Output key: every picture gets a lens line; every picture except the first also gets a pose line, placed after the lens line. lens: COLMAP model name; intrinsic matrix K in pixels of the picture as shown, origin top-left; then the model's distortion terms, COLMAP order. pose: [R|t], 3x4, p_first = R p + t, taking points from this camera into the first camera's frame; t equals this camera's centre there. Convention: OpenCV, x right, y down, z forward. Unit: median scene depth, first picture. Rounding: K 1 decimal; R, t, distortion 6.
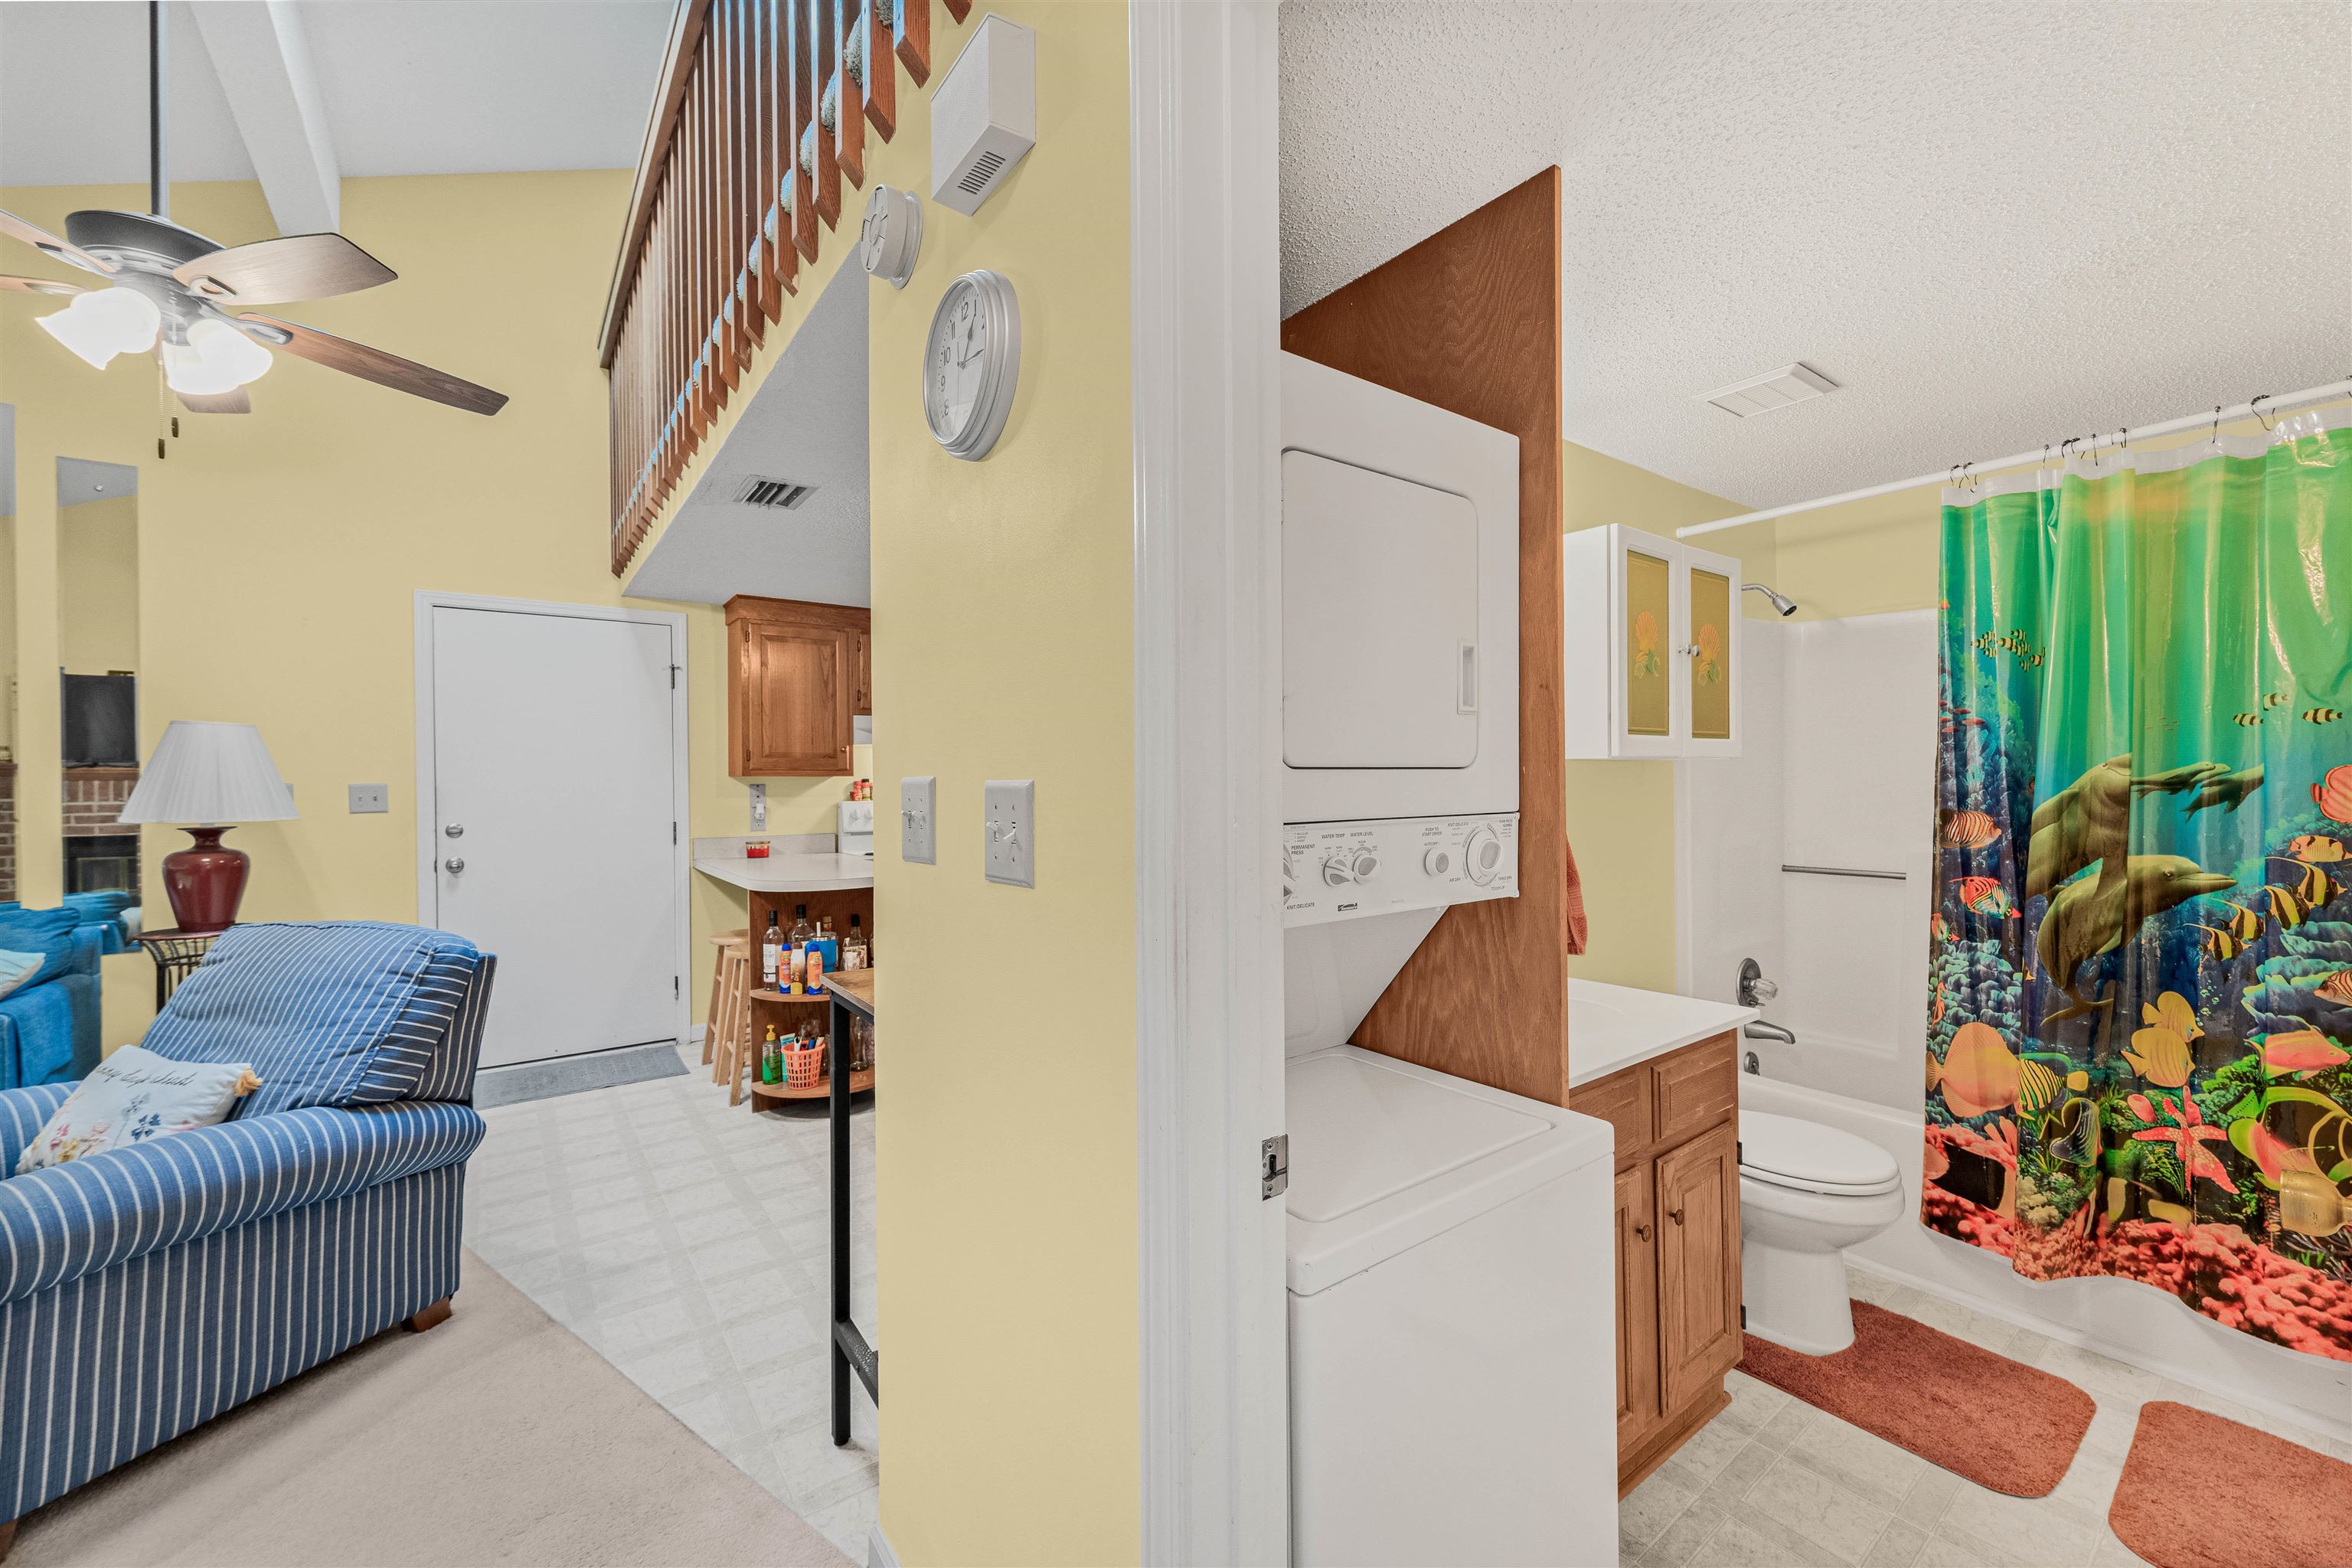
lens RADIAL K [[929.7, 0, 1182.5], [0, 929.7, 785.0], [0, 0, 1]] dist [-0.000500, 0.000006]
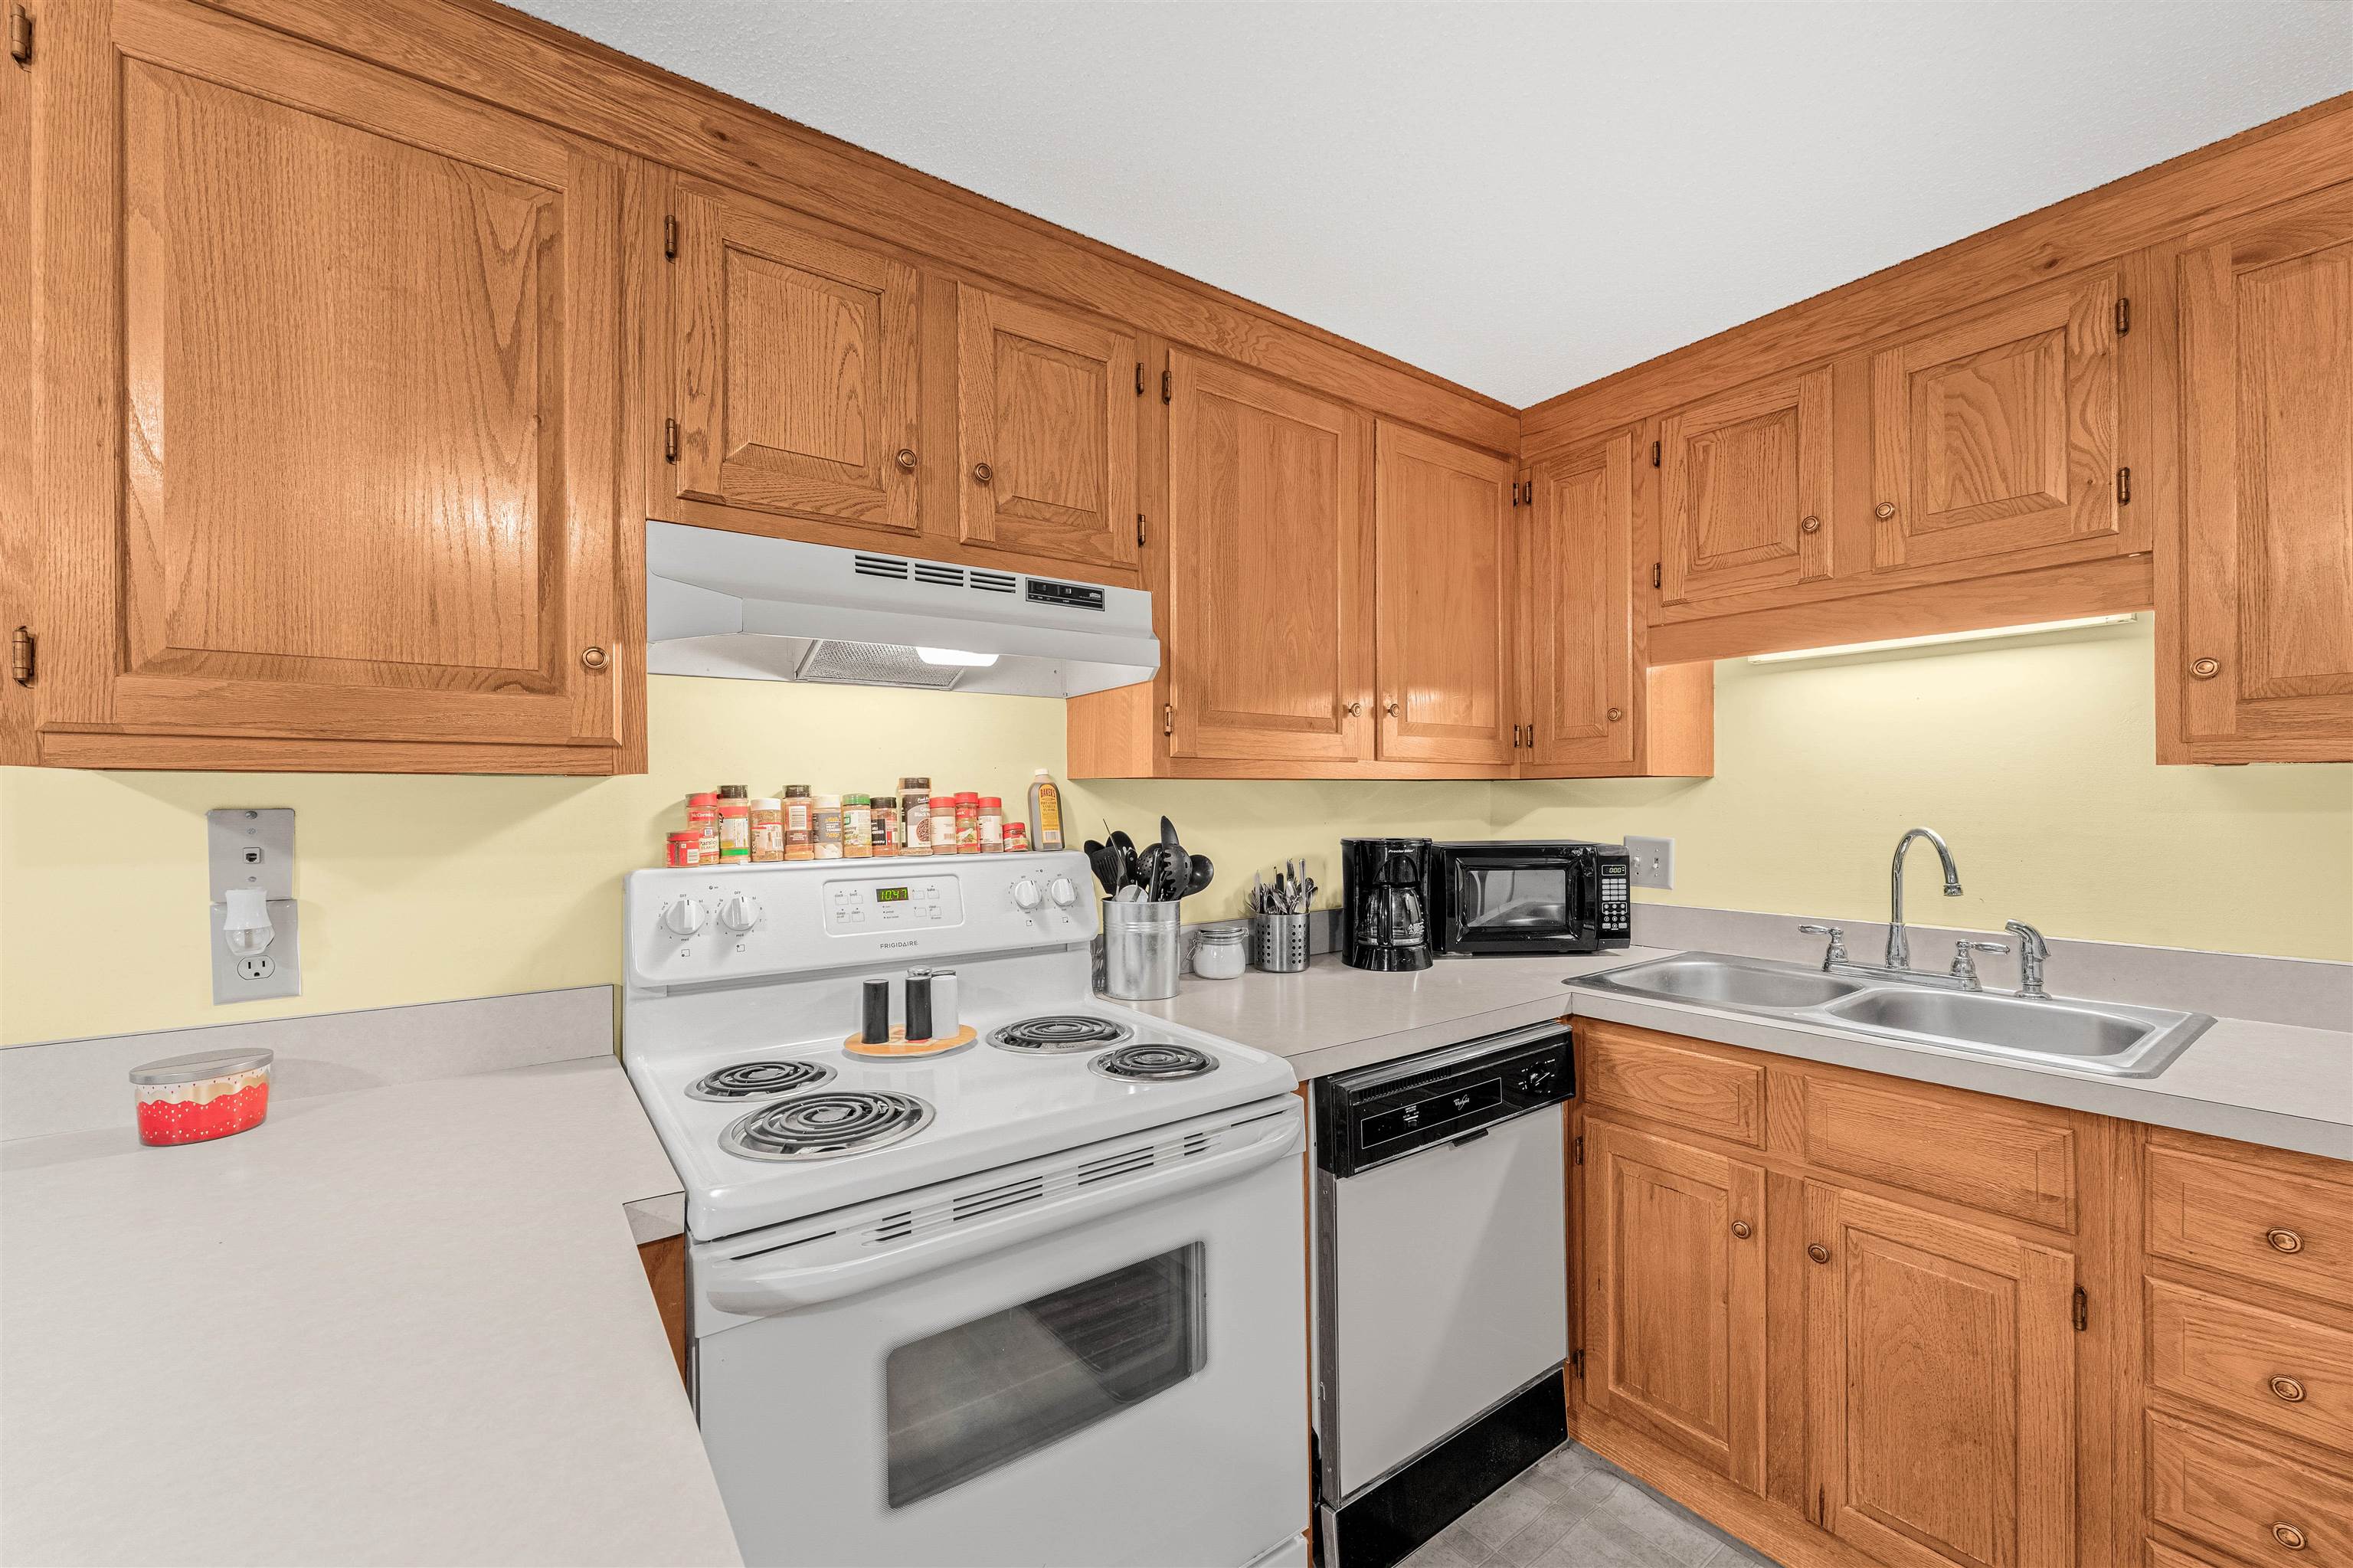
lens RADIAL K [[940.8, 0, 1183.2], [0, 940.8, 799.8], [0, 0, 1]] dist [-0.001079, -0.000096]
pose [[0.999989, 0.001633, -0.004399, -0.246245], [-0.001641, 0.999997, -0.001749, -0.002824], [0.004396, 0.001756, 0.999989, 0.872330]]
